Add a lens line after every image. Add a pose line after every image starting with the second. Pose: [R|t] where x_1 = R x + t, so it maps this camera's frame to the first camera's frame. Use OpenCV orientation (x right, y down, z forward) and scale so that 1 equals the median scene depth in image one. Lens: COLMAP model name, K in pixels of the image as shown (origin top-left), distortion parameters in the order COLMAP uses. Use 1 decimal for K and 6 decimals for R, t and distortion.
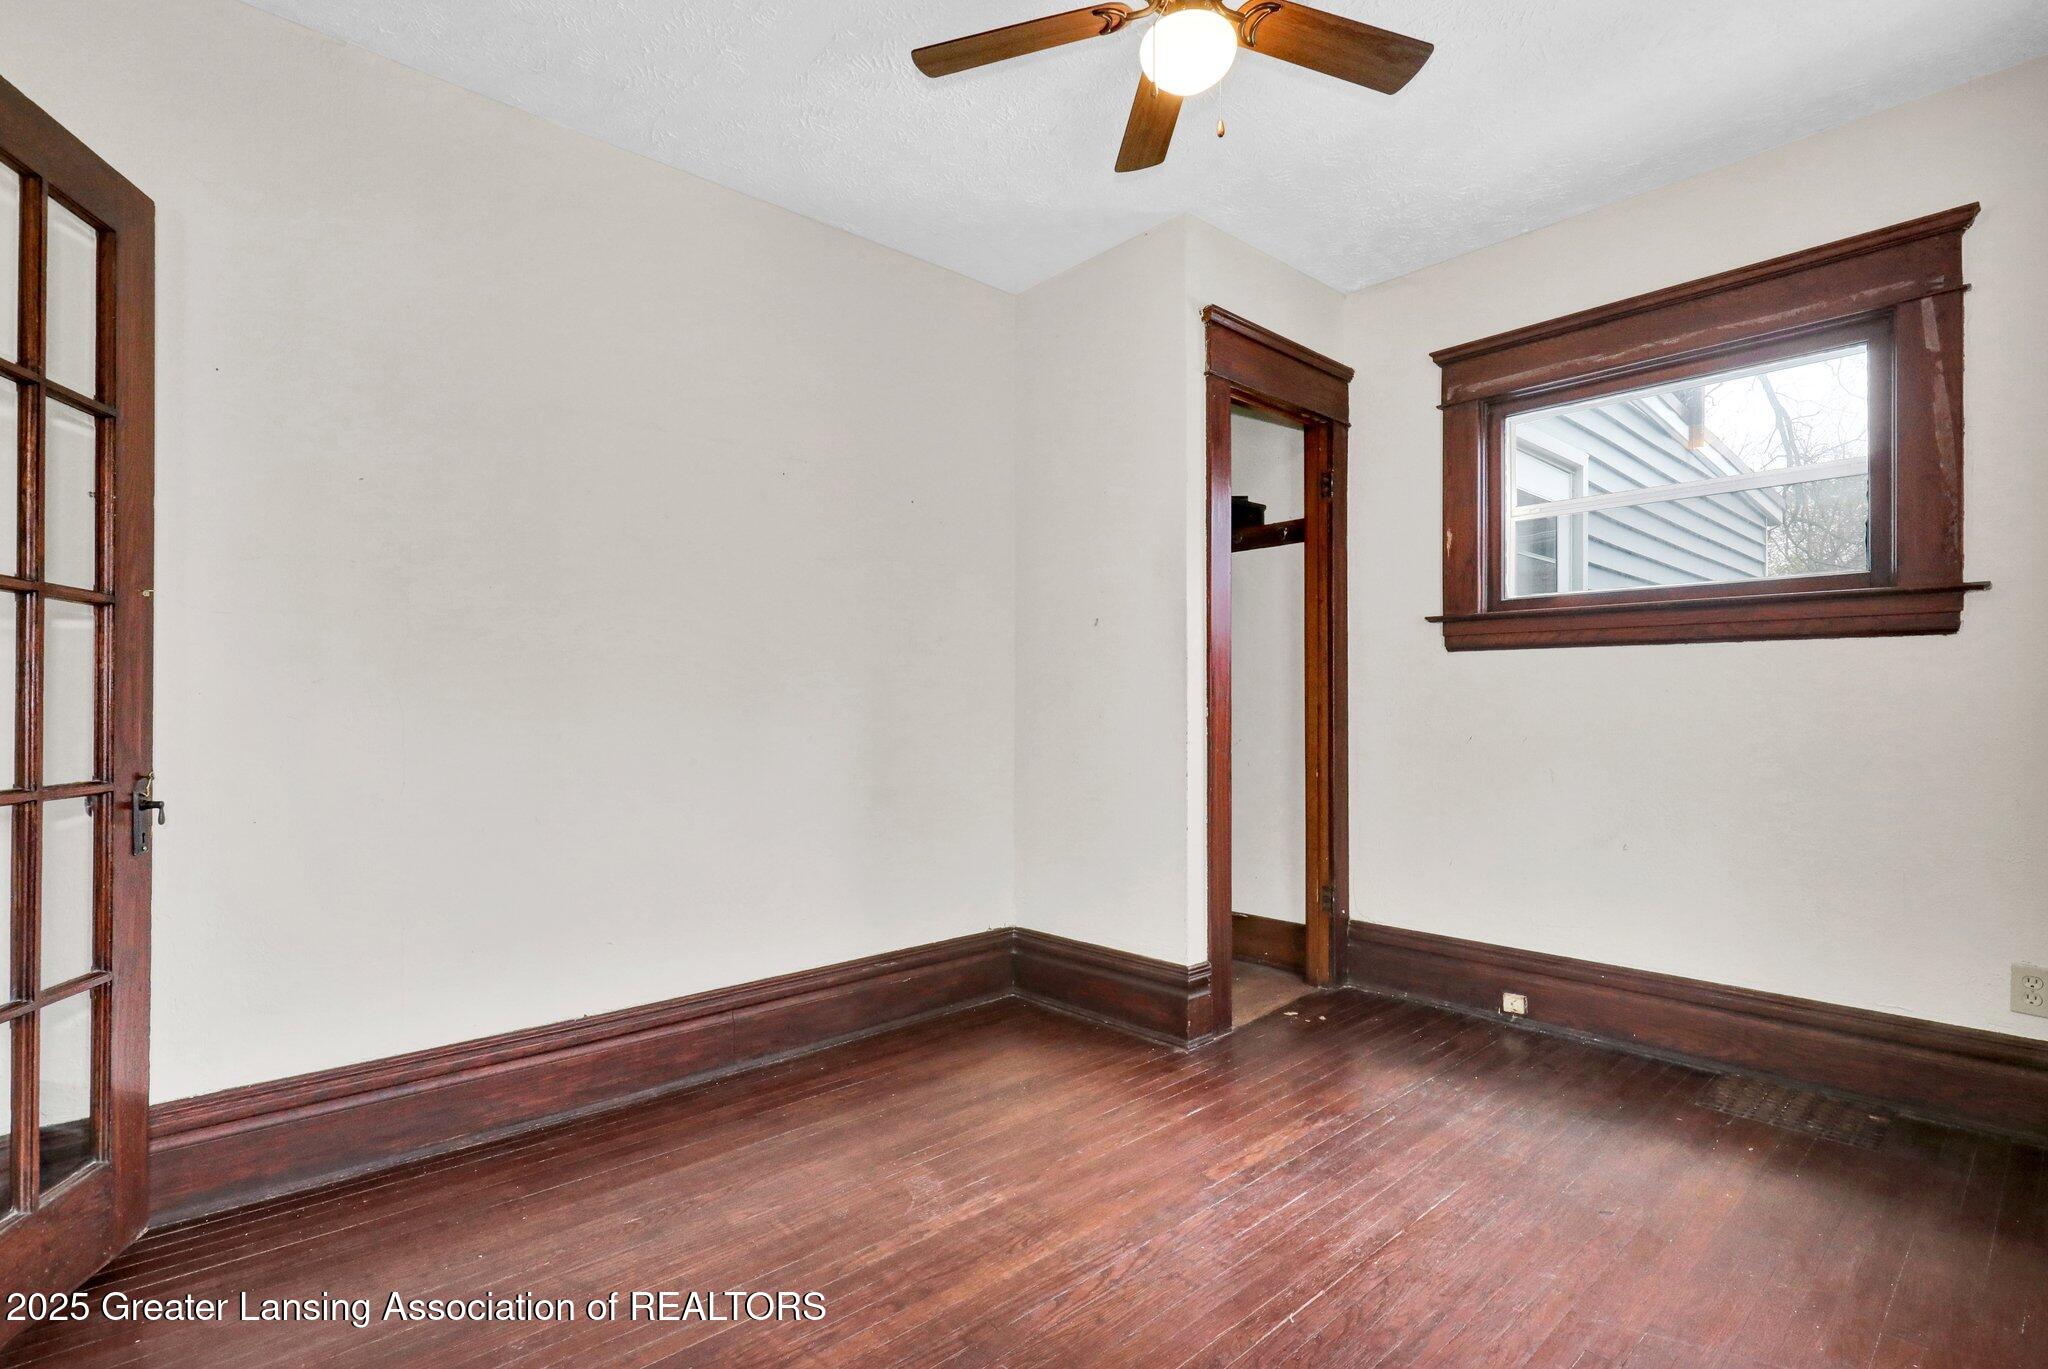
lens RADIAL K [[961.8, 0, 1017.1], [0, 961.8, 696.9], [0, 0, 1]] dist [0.000629, -0.001032]
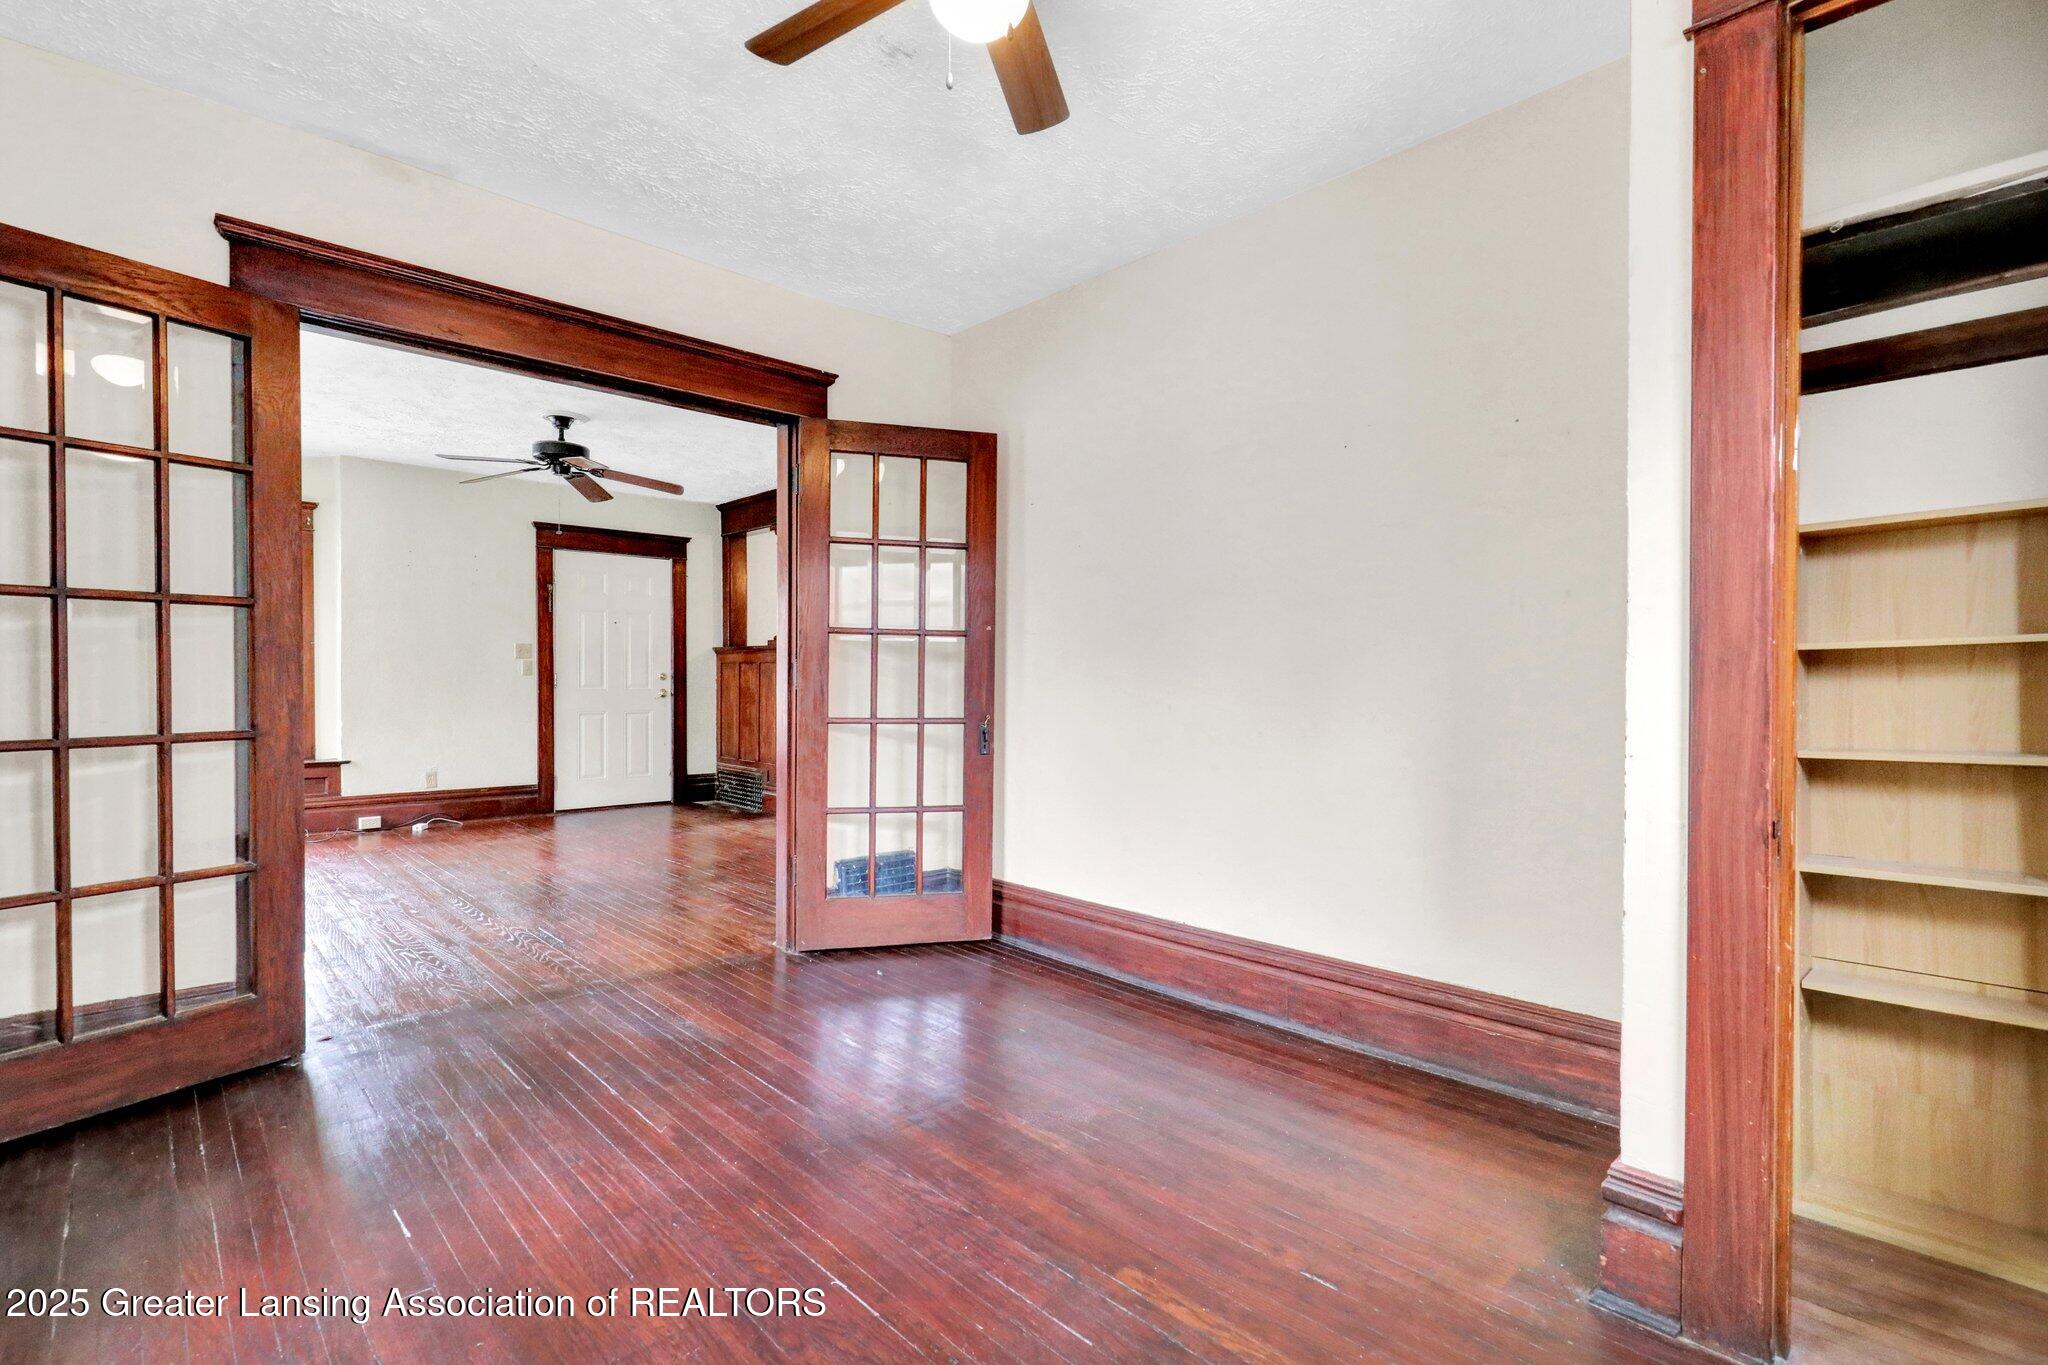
lens RADIAL K [[949.2, 0, 1017.1], [0, 949.2, 684.9], [0, 0, 1]] dist [0.000819, -0.000041]
pose [[0.029547, 0.010562, -0.999508, 0.719175], [0.007737, 0.999912, 0.010795, -0.006756], [0.999533, -0.008052, 0.029462, 0.640588]]
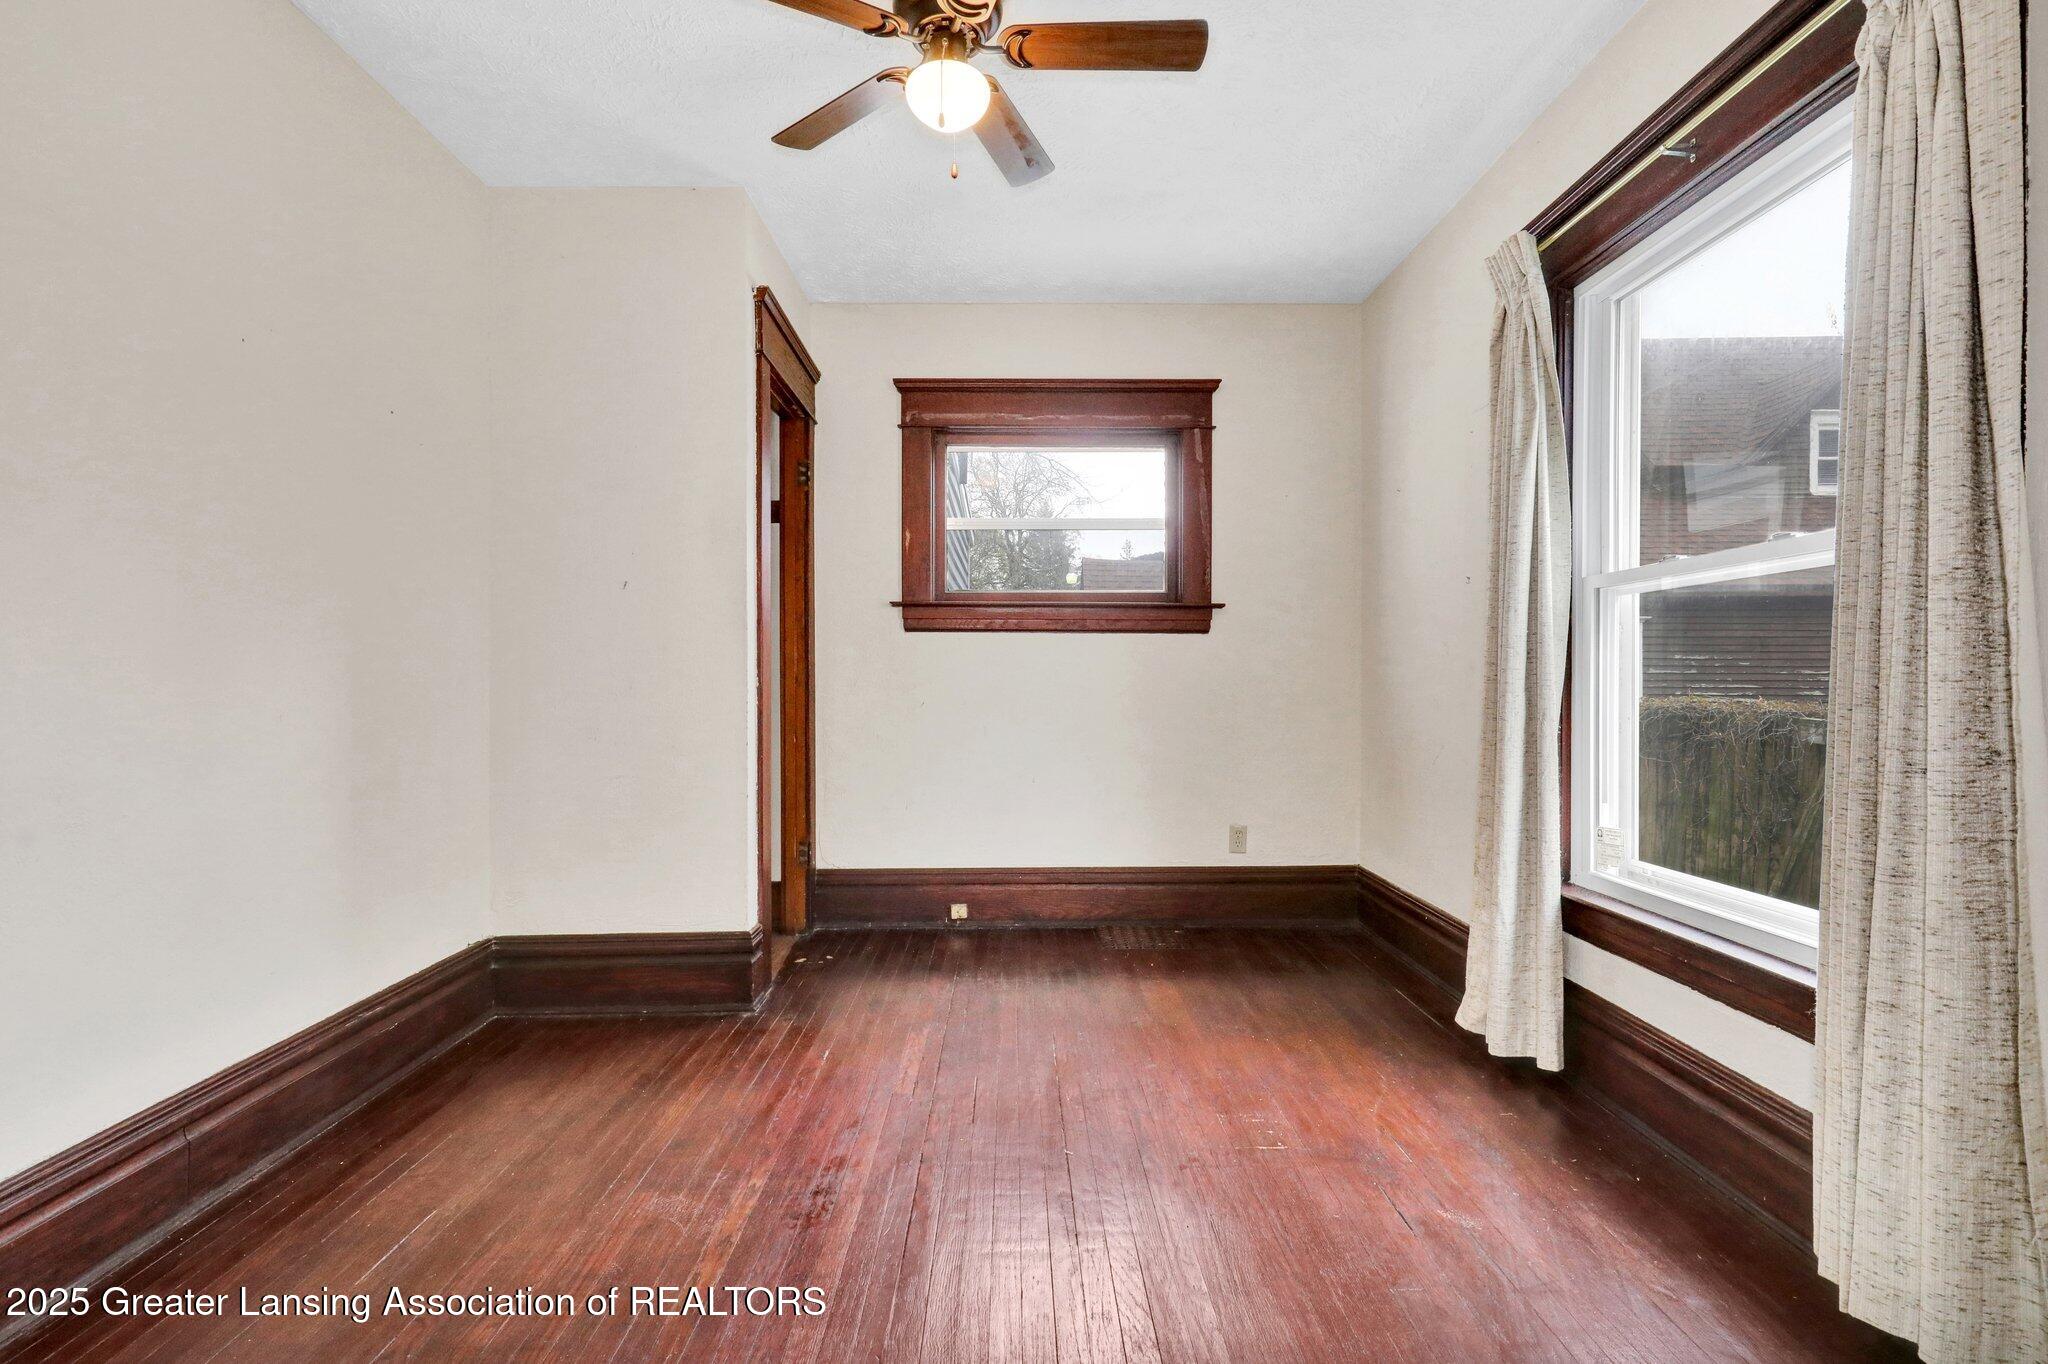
lens RADIAL K [[949.2, 0, 1017.1], [0, 949.2, 684.4], [0, 0, 1]] dist [0.000819, -0.000041]
pose [[0.662895, -0.003832, 0.748703, -0.388921], [-0.005487, 0.999935, 0.009975, 0.006767], [-0.748693, -0.010721, 0.662831, 0.123337]]
